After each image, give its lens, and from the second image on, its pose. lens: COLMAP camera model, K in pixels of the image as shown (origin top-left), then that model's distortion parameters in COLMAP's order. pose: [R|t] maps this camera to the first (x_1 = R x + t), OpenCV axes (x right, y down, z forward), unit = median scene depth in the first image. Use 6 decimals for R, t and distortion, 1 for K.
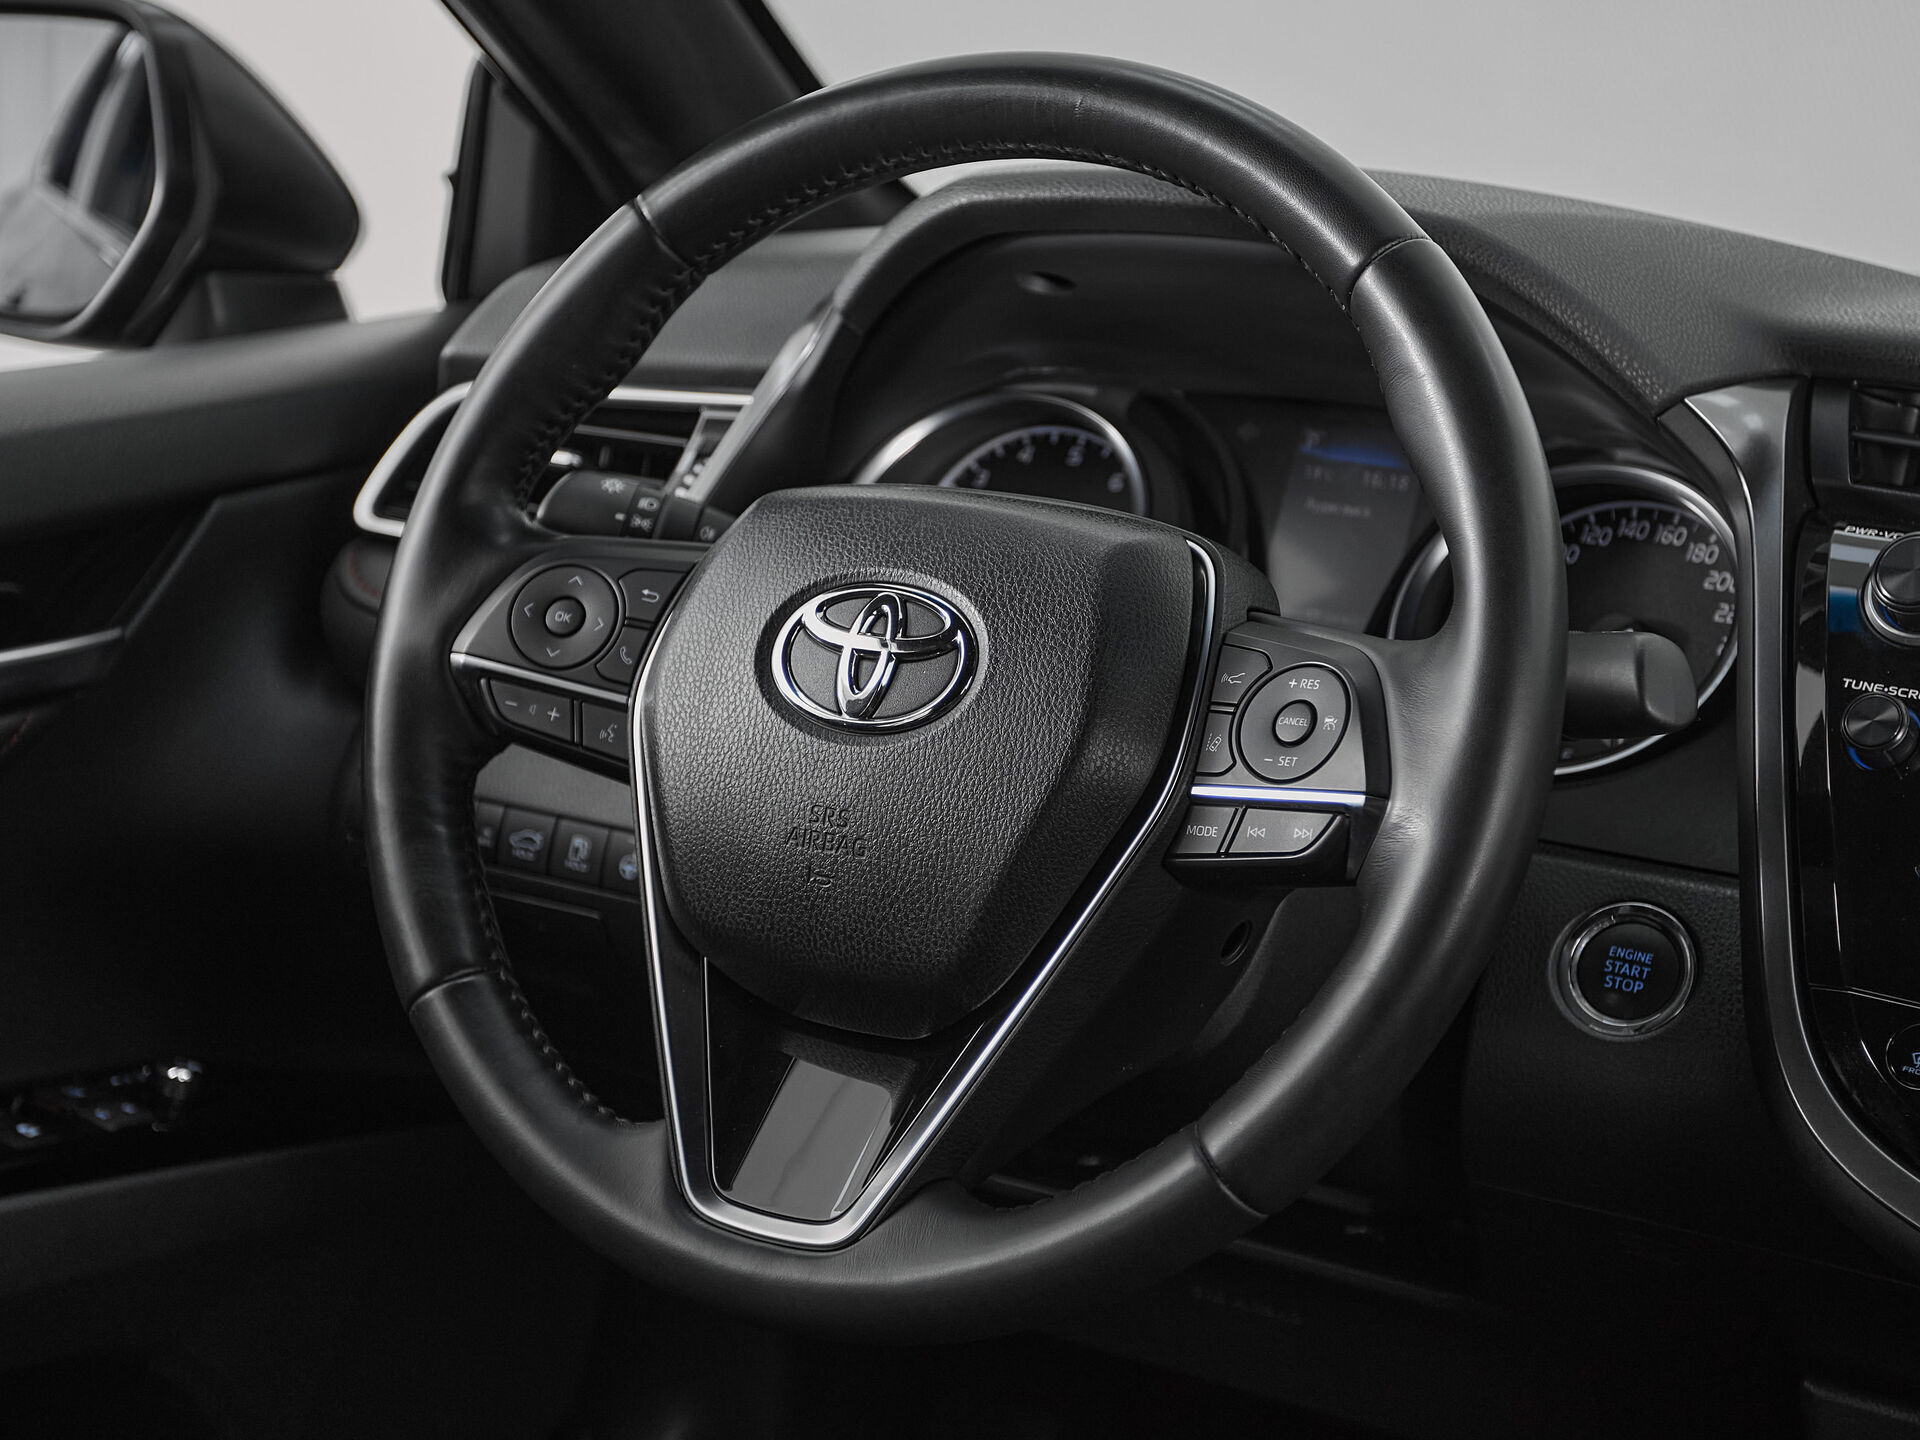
lens RADIAL K [[3141.3, 0, 945.2], [0, 3141.3, 737.9], [0, 0, 1]] dist [0.043554, 0.000000]
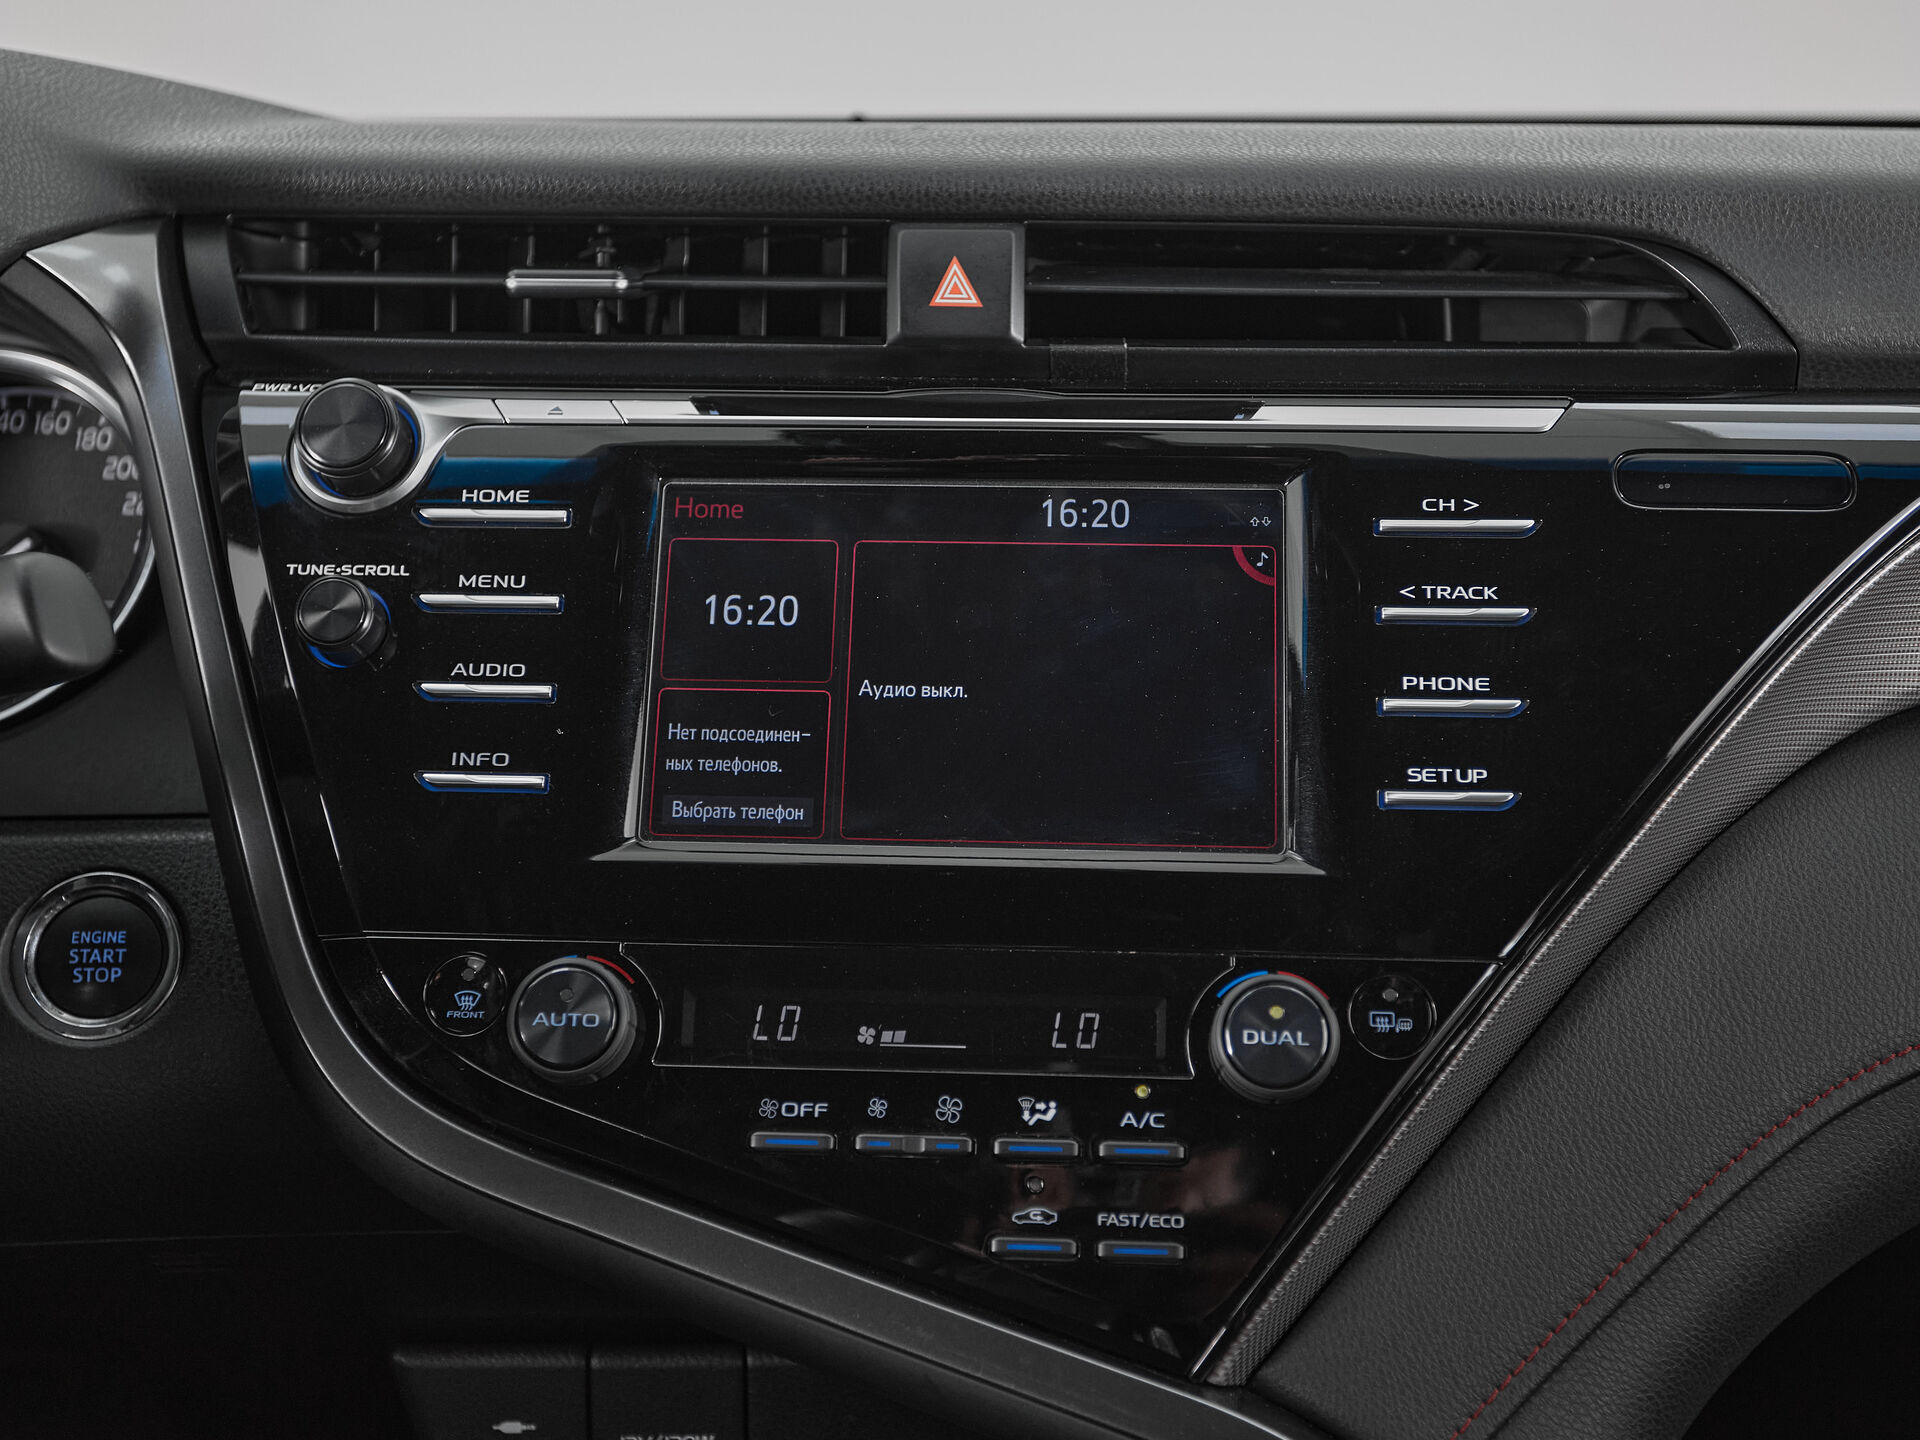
lens RADIAL K [[2472.1, 0, 955.6], [0, 2472.1, 706.8], [0, 0, 1]] dist [0.021916, 0.000000]
pose [[0.839553, -0.196115, 0.506646, 0.089693], [0.166752, 0.980578, 0.103247, -0.019433], [-0.517054, -0.002197, 0.855950, 0.331422]]
